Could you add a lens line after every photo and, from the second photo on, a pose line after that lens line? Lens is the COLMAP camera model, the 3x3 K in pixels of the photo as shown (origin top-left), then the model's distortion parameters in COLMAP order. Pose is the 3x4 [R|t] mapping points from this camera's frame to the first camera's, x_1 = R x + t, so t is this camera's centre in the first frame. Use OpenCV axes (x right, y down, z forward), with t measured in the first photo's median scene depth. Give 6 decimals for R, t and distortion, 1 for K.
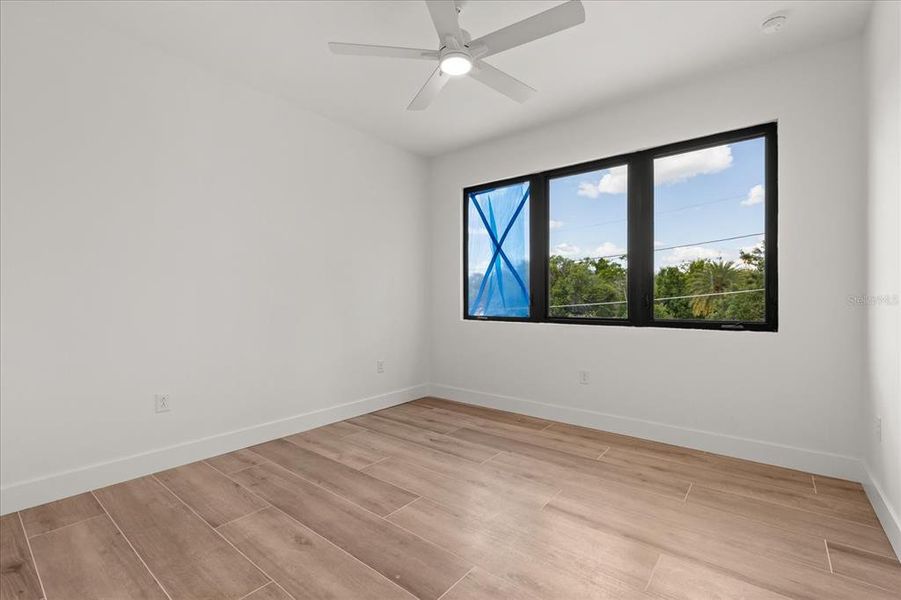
lens RADIAL K [[402.6, 0, 455.4], [0, 402.6, 295.8], [0, 0, 1]] dist [-0.001155, -0.000124]
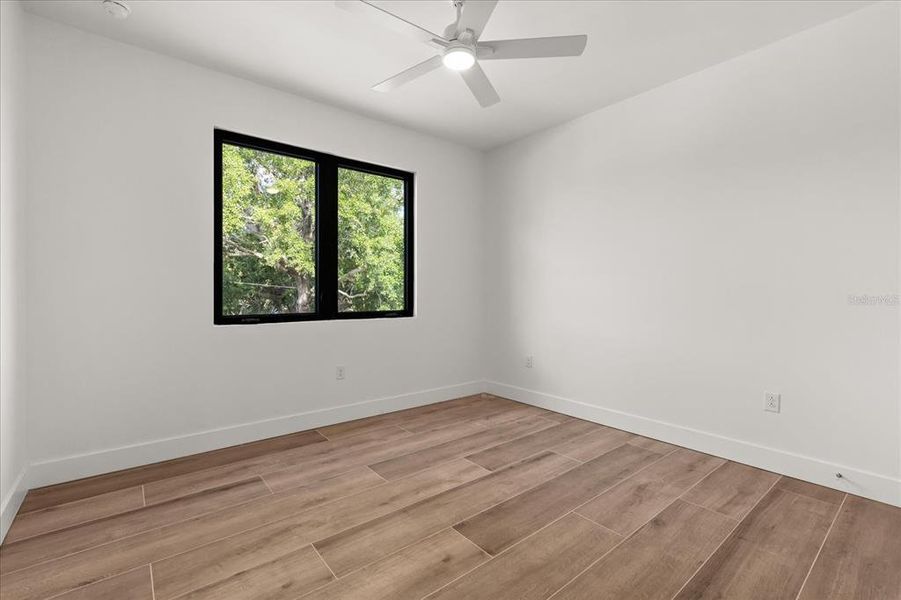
lens RADIAL K [[402.6, 0, 455.4], [0, 402.6, 295.8], [0, 0, 1]] dist [-0.001155, -0.000124]
pose [[0.217382, -0.000917, 0.976086, -0.600643], [-0.000612, 0.999999, 0.001075, 0.011401], [-0.976086, -0.000831, 0.217381, 0.516807]]
